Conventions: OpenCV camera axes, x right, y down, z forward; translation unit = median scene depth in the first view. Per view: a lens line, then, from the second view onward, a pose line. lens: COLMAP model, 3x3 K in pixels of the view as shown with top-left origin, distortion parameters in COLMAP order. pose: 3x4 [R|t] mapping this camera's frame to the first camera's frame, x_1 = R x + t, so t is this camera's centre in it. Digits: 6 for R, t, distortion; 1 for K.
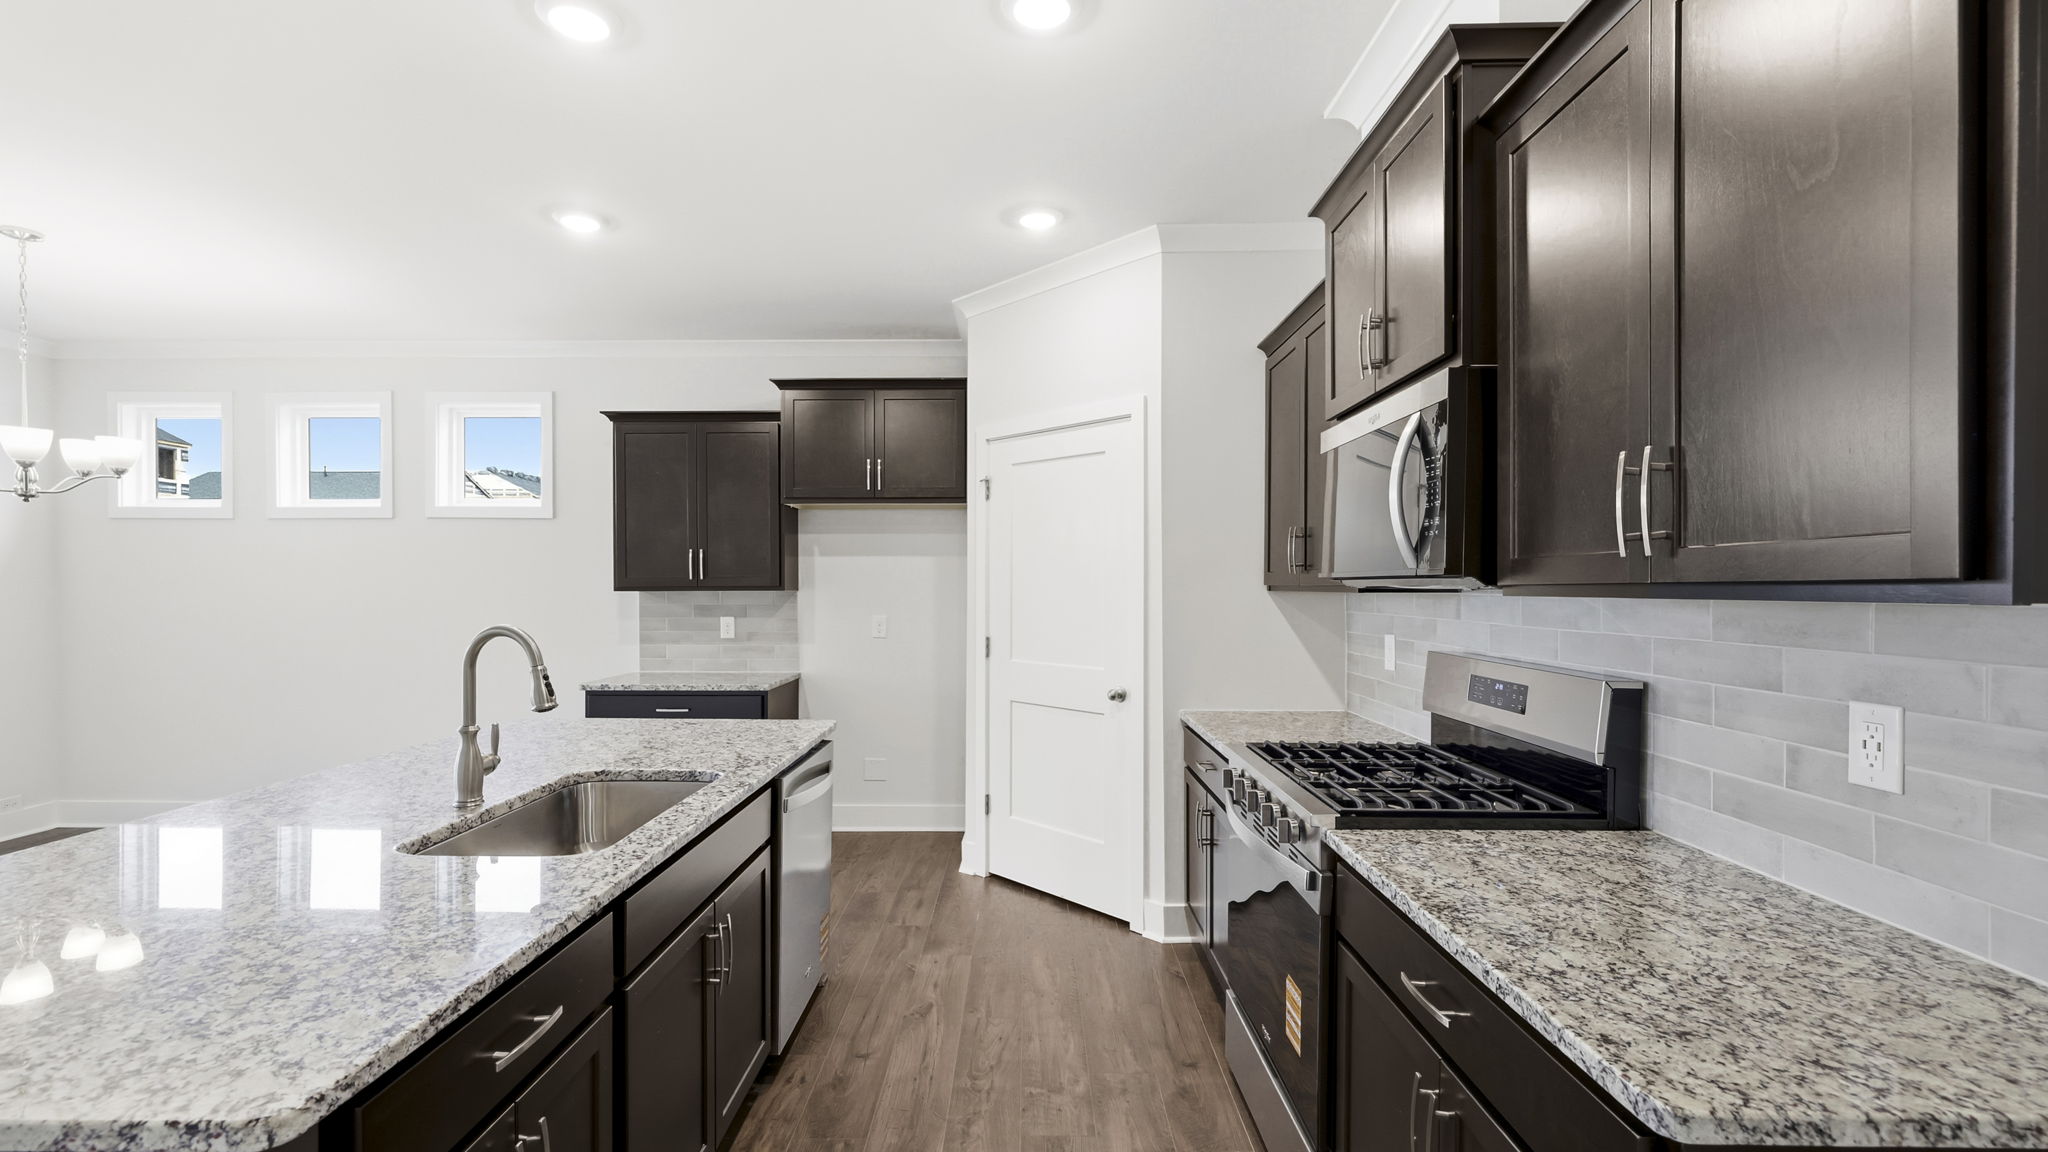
lens RADIAL K [[881.2, 0, 1019.0], [0, 881.2, 591.6], [0, 0, 1]] dist [-0.001805, 0.002588]
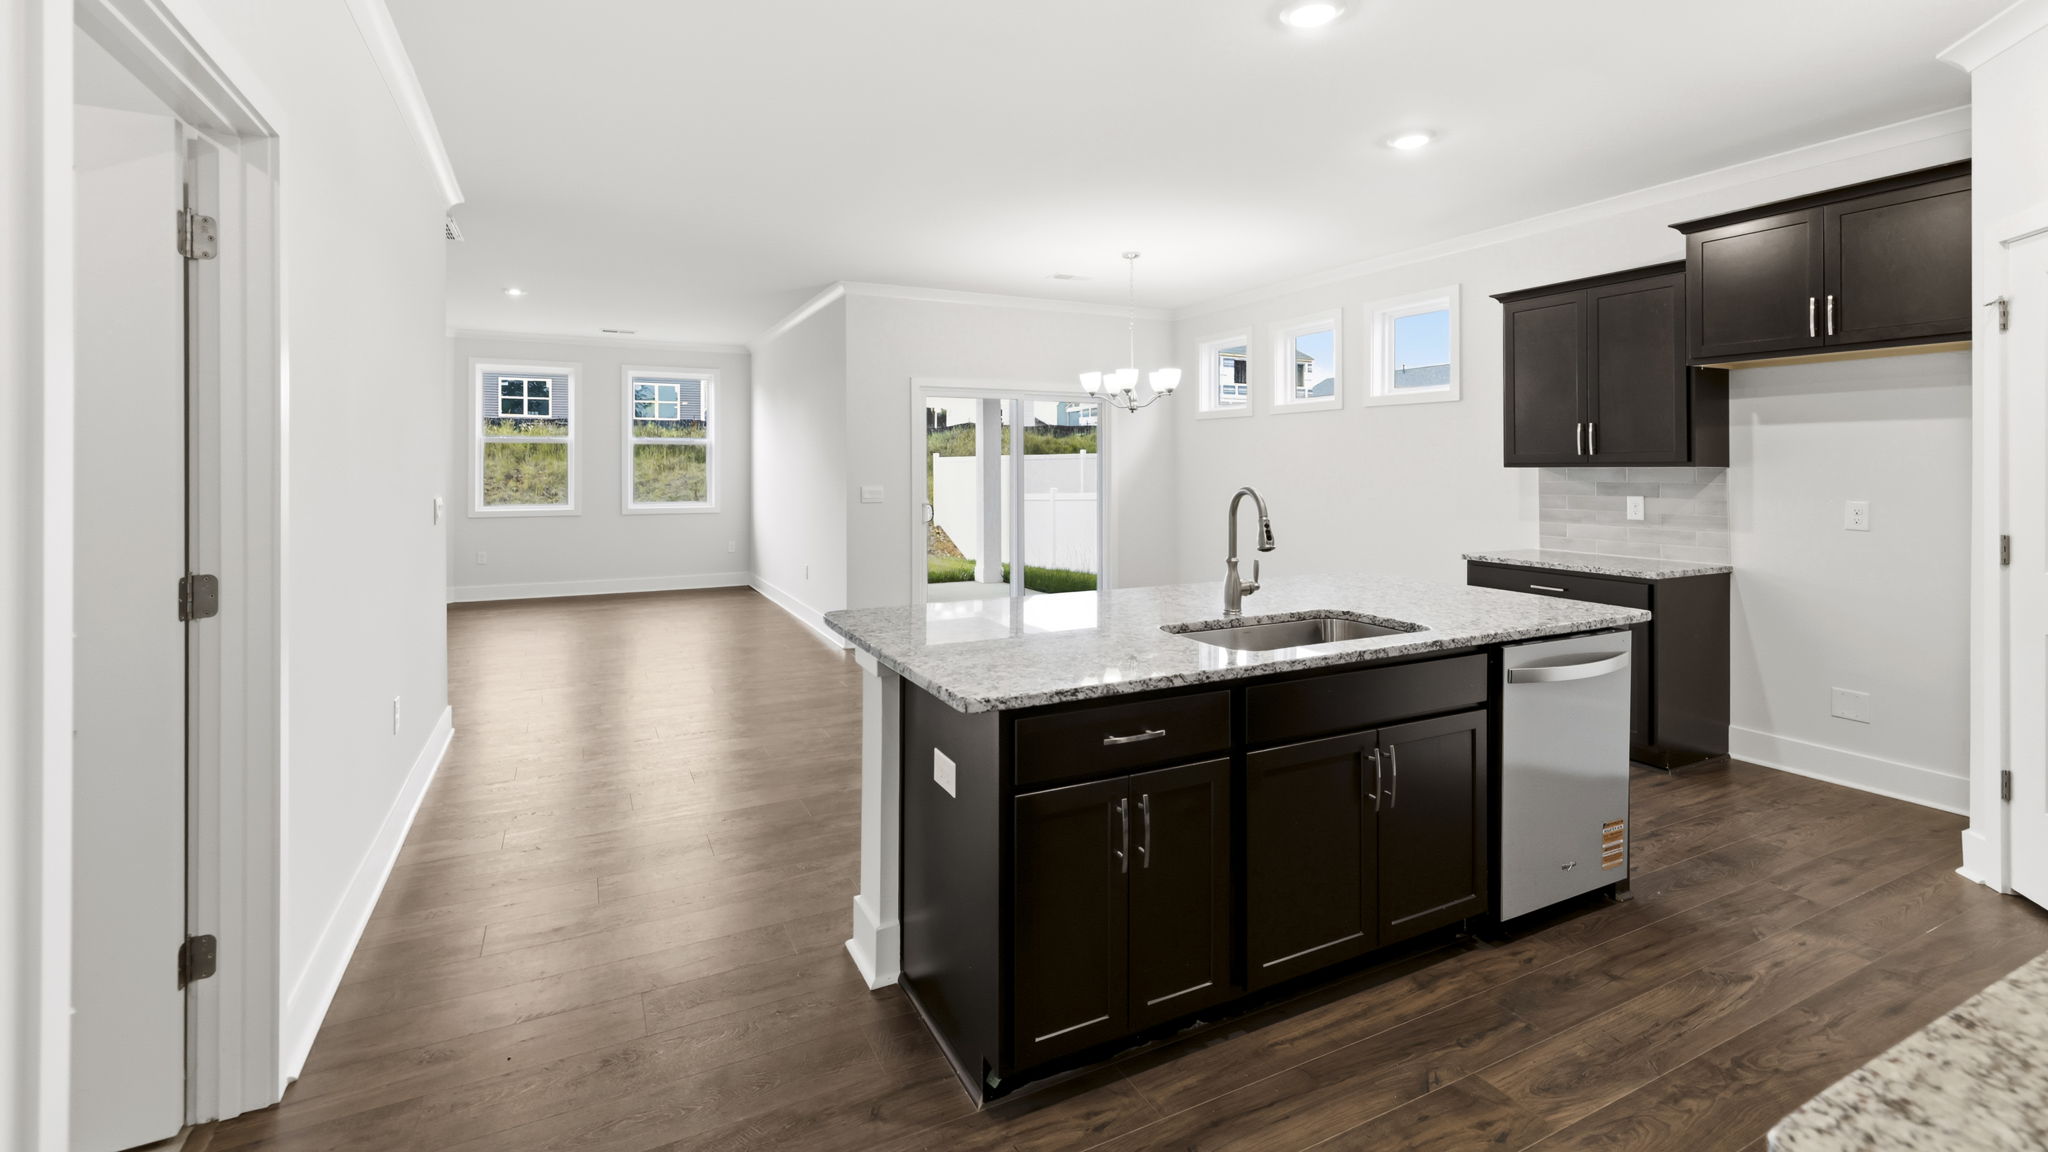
lens RADIAL K [[881.2, 0, 1010.8], [0, 881.2, 461.9], [0, 0, 1]] dist [-0.001805, 0.002588]
pose [[0.458488, -0.004784, -0.888688, 0.213292], [-0.006119, 0.999945, -0.008540, 0.006101], [0.888679, 0.009354, 0.458434, 0.018476]]
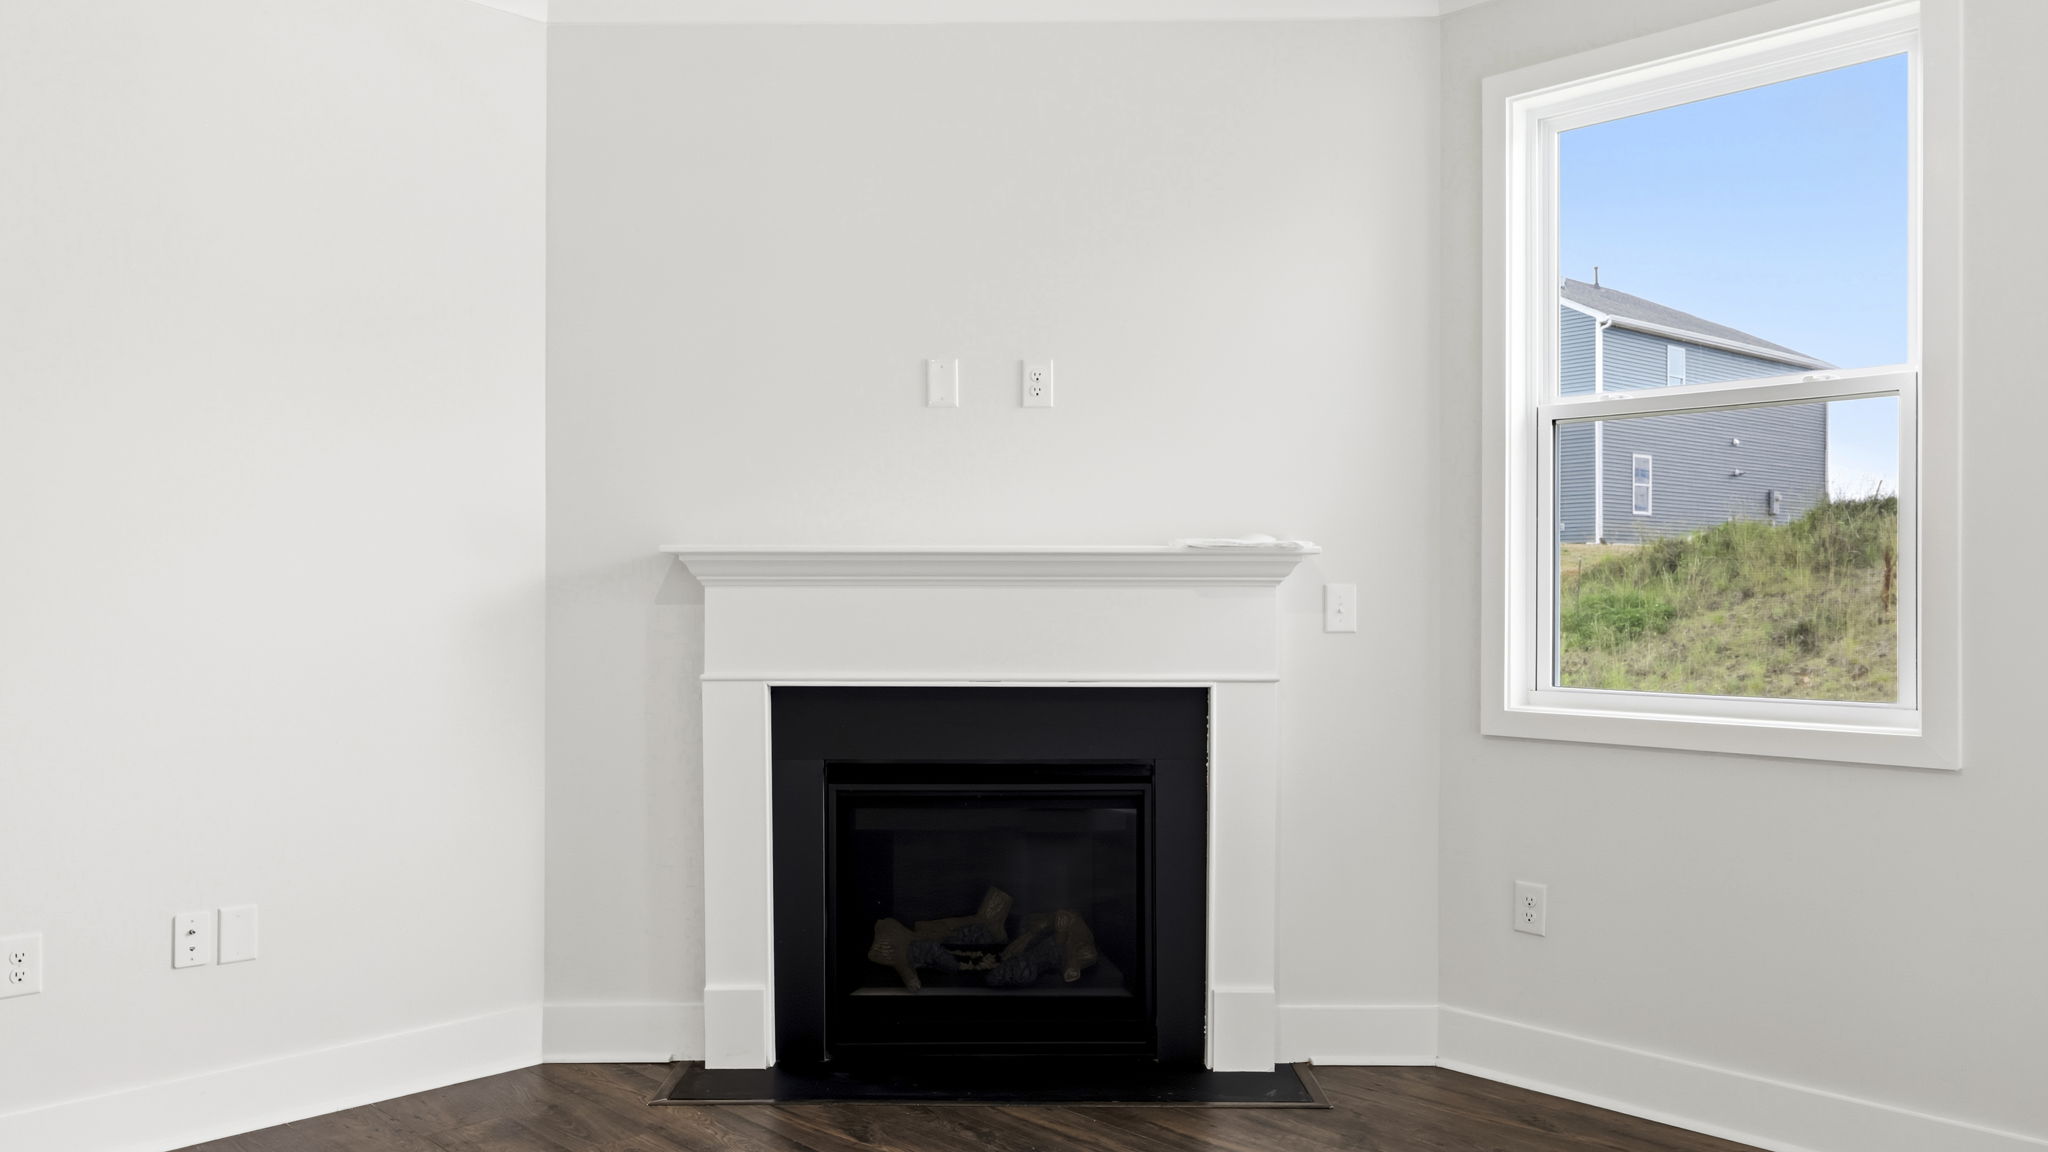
lens RADIAL K [[1467.3, 0, 1030.6], [0, 1467.3, 590.7], [0, 0, 1]] dist [-0.009744, -0.000504]
pose [[-0.699673, 0.000818, -0.714463, -1.452059], [-0.003737, 0.999981, 0.004804, 0.043155], [0.714454, 0.006032, -0.699657, 0.241172]]
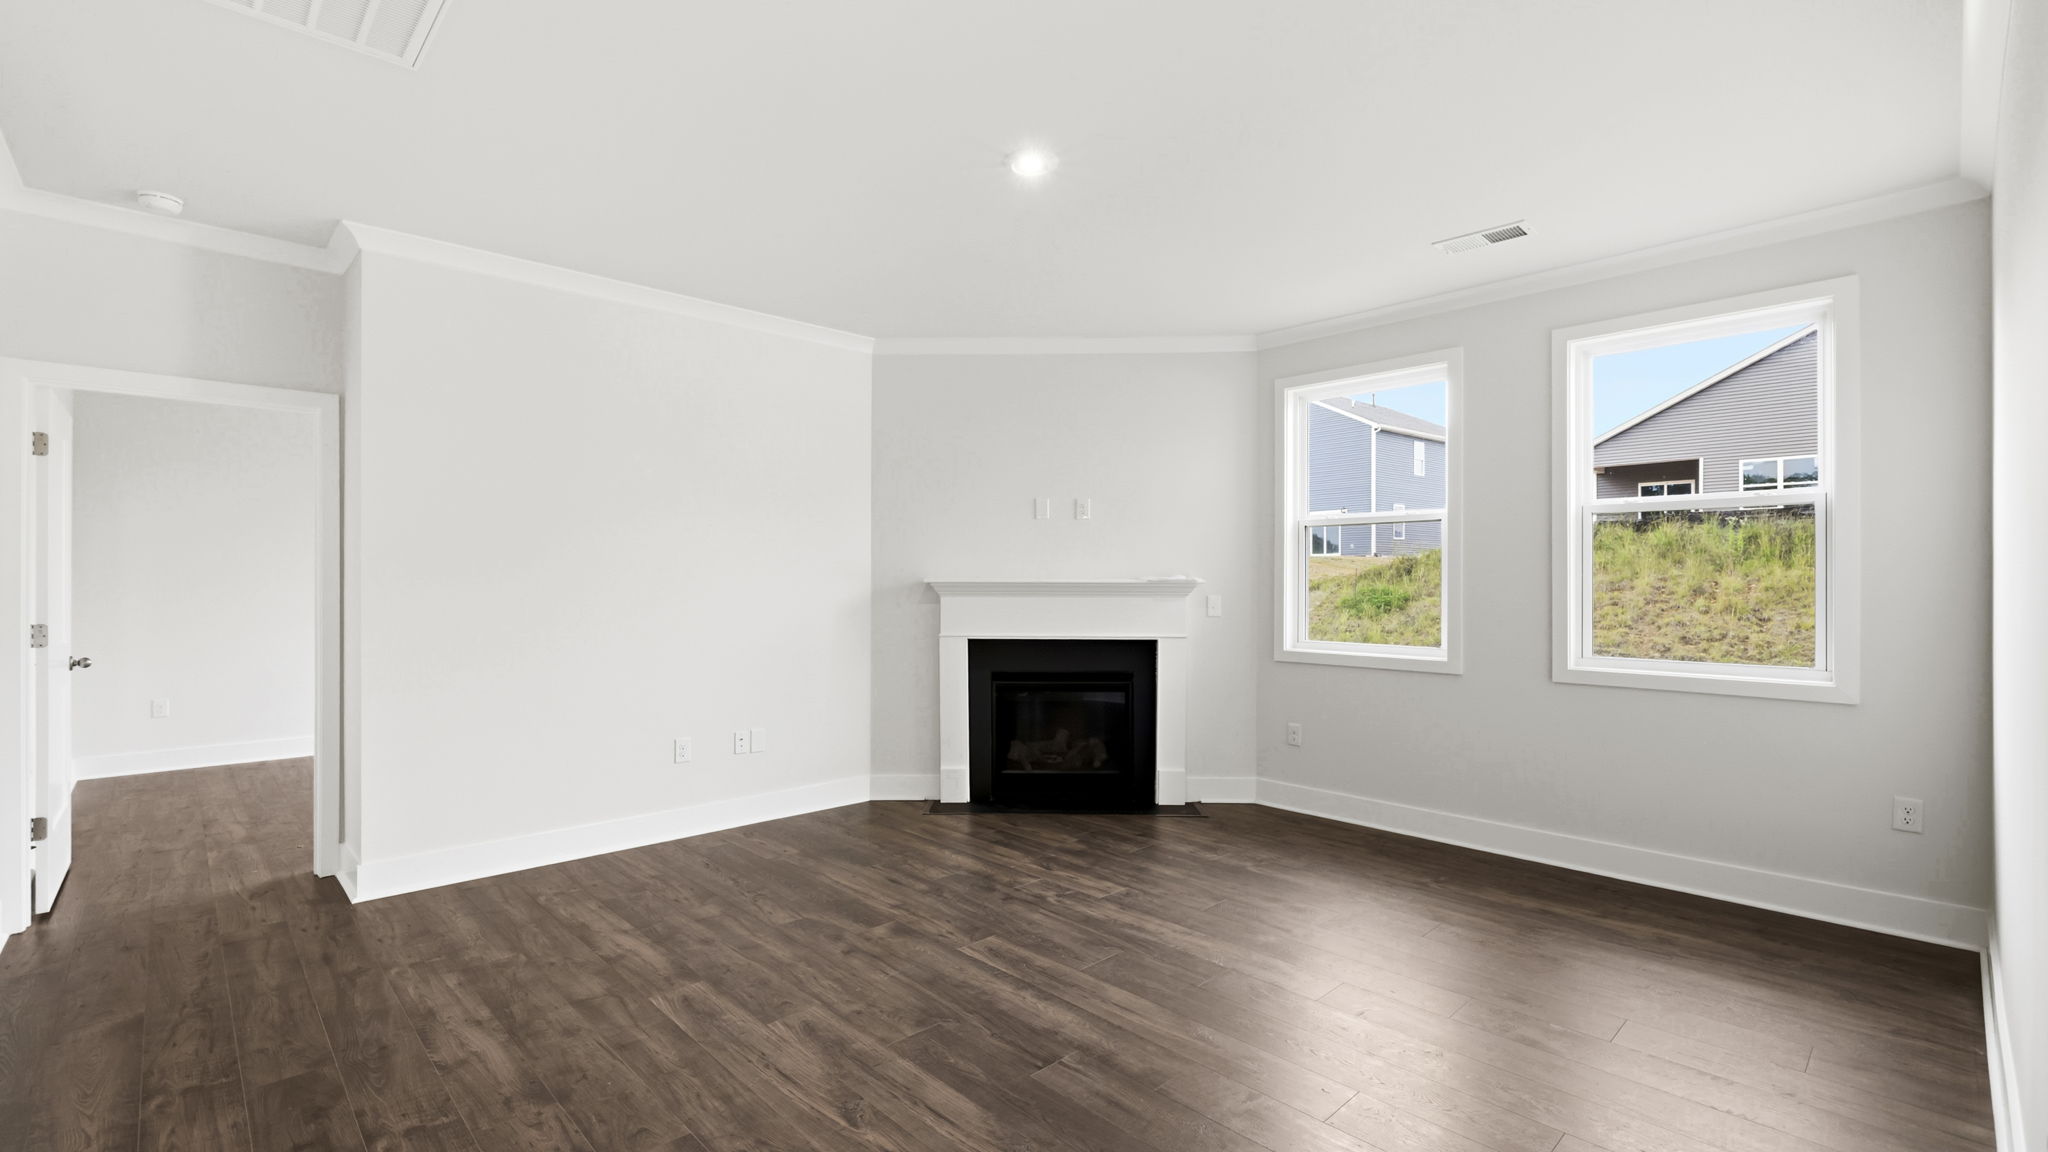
lens RADIAL K [[881.2, 0, 1018.1], [0, 881.2, 577.6], [0, 0, 1]] dist [-0.001805, 0.002588]
pose [[-0.714907, -0.002219, -0.699216, -1.154032], [-0.004742, 0.999987, 0.001674, 0.016369], [0.699204, 0.004513, -0.714908, 0.447560]]
